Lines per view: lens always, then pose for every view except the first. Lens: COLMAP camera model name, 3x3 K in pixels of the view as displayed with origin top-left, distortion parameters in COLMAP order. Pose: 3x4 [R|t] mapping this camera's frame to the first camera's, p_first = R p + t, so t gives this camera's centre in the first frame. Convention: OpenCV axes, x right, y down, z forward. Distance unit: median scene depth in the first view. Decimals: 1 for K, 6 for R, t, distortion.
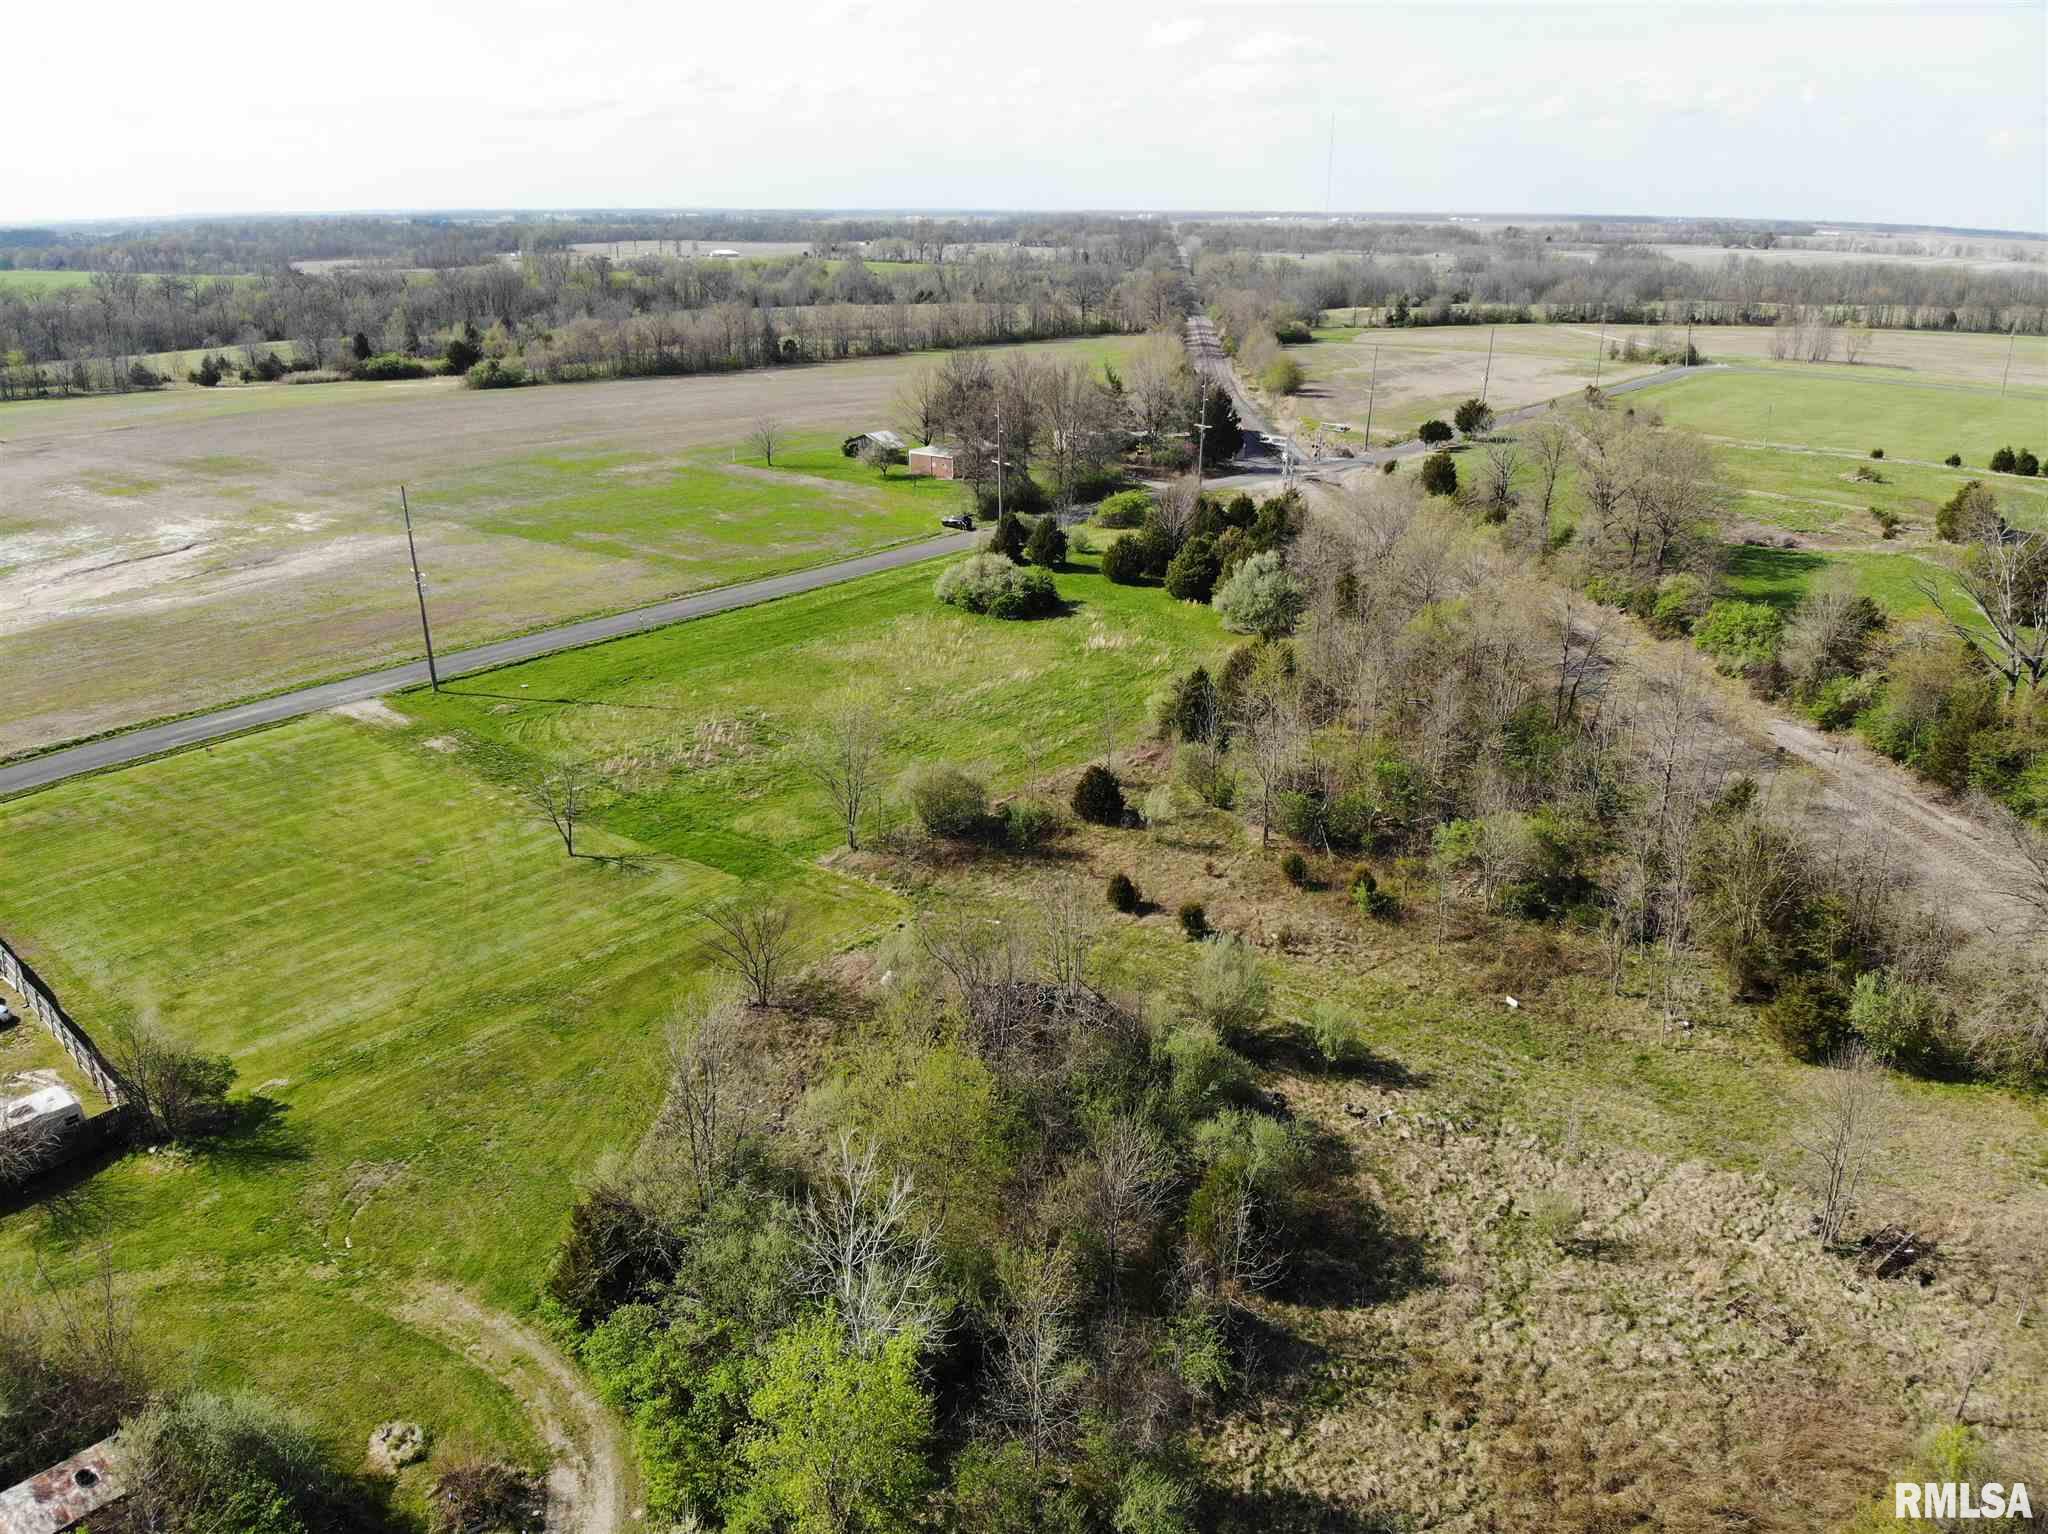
lens RADIAL K [[1512.1, 0, 1056.6], [0, 1512.1, 766.1], [0, 0, 1]] dist [0.070915, -0.196659]
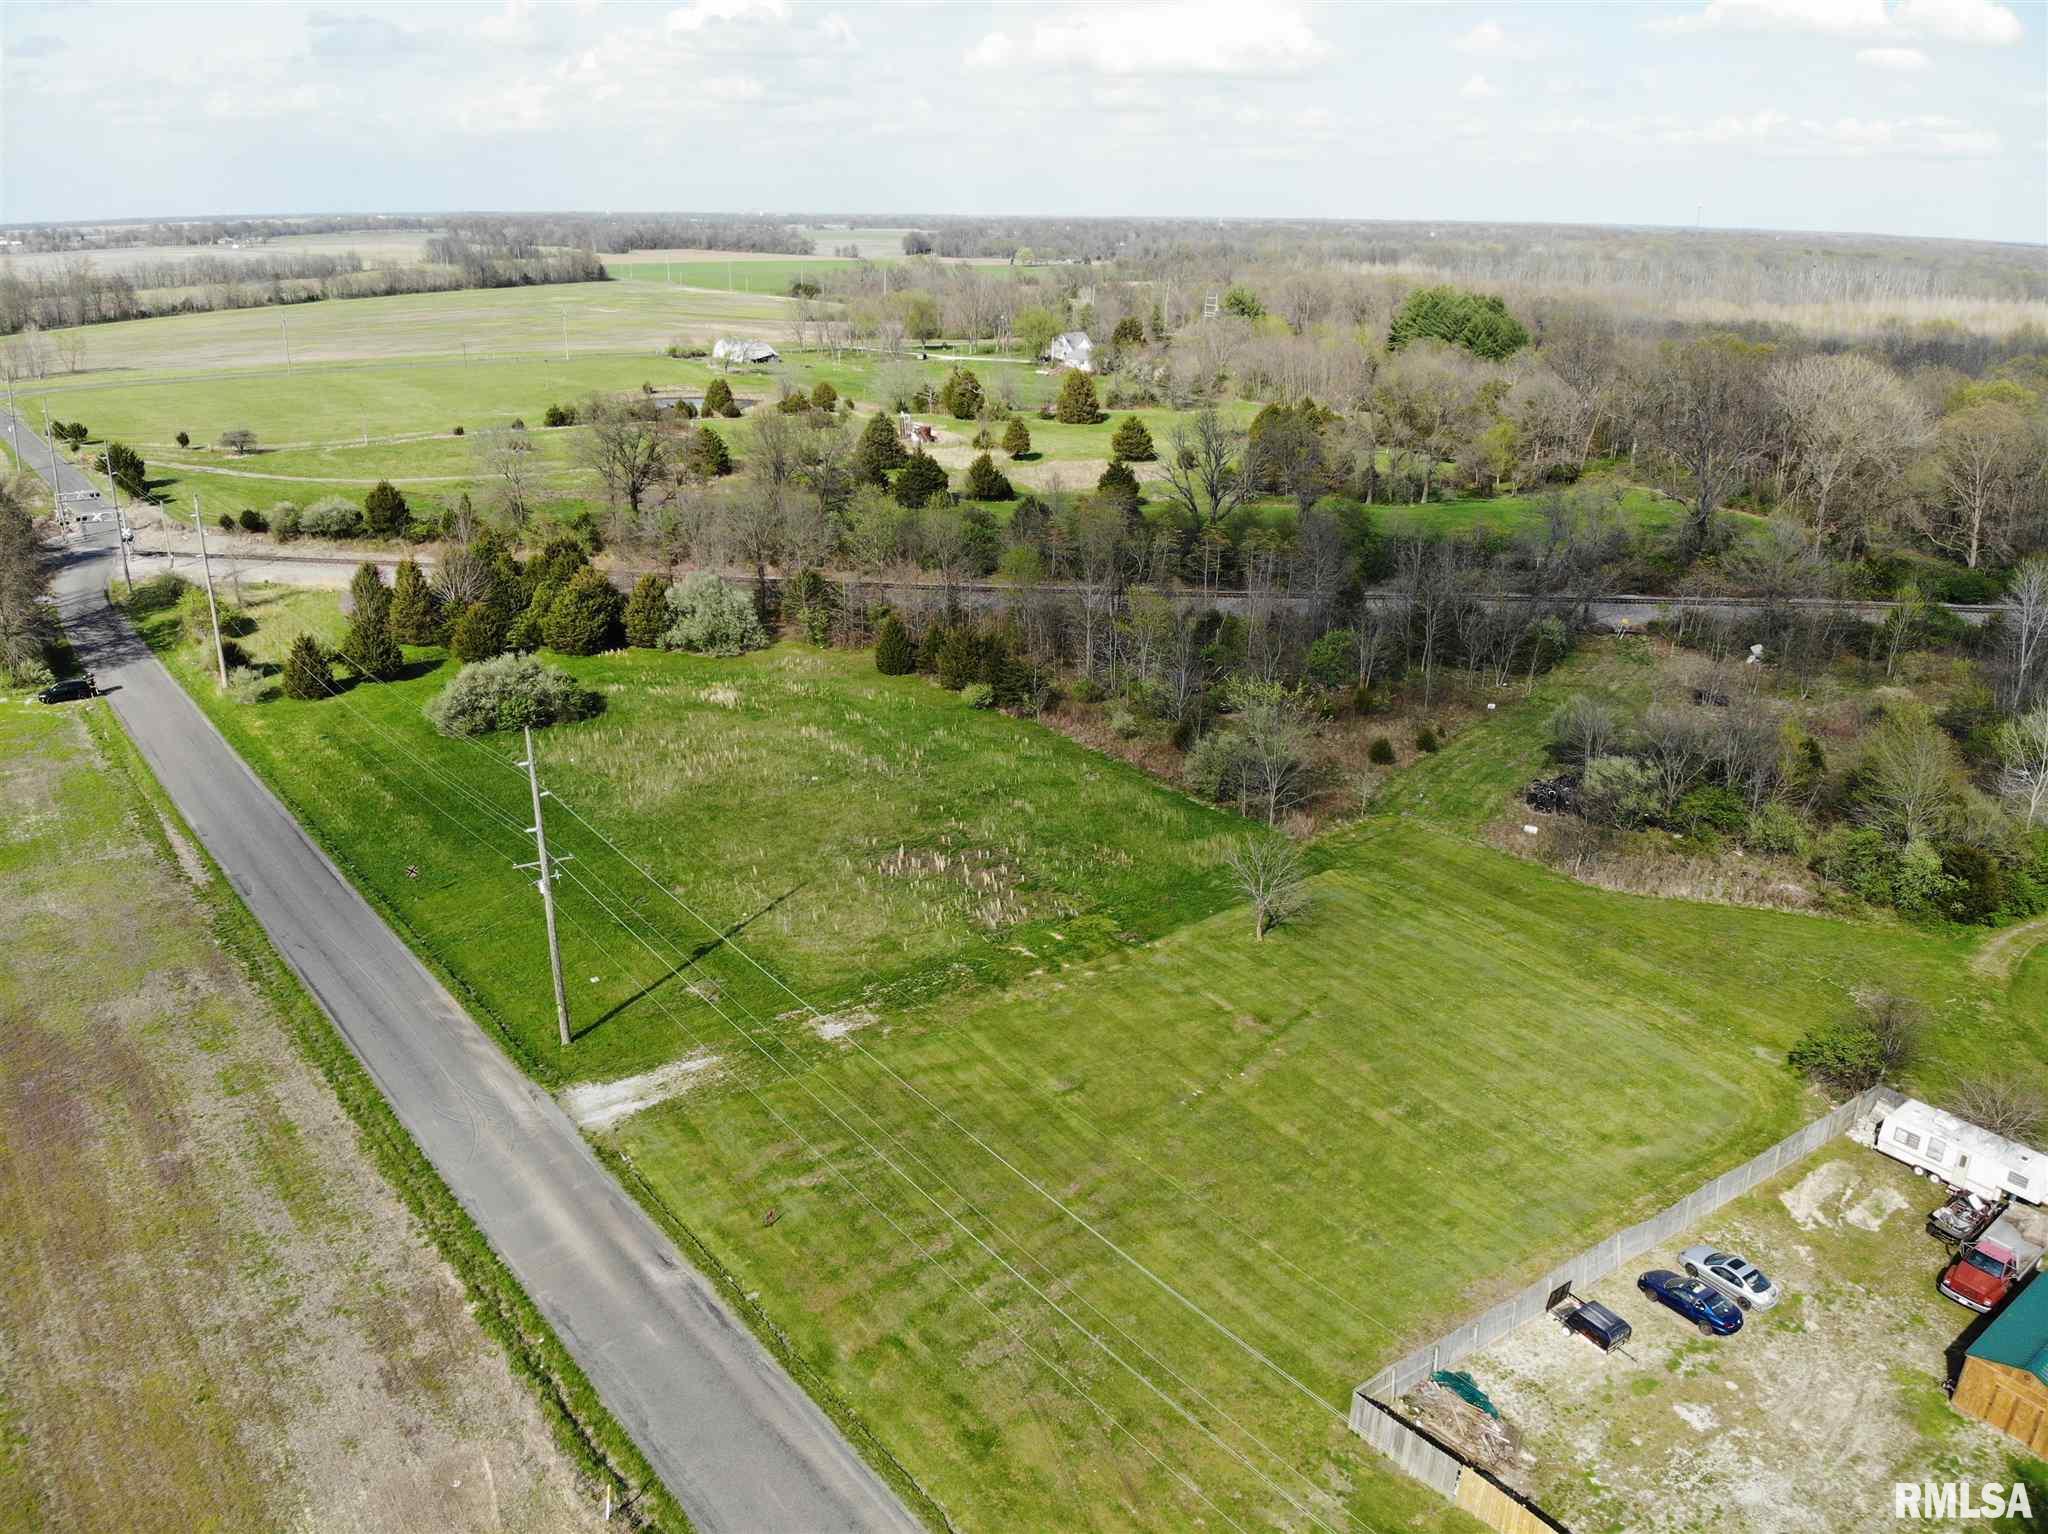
lens RADIAL K [[1512.1, 0, 1056.6], [0, 1512.1, 766.1], [0, 0, 1]] dist [0.070915, -0.196659]
pose [[0.209249, -0.329550, 0.920658, -1.010500], [0.320154, 0.912698, 0.253936, -0.272216], [-0.923968, 0.241616, 0.296488, 0.709523]]
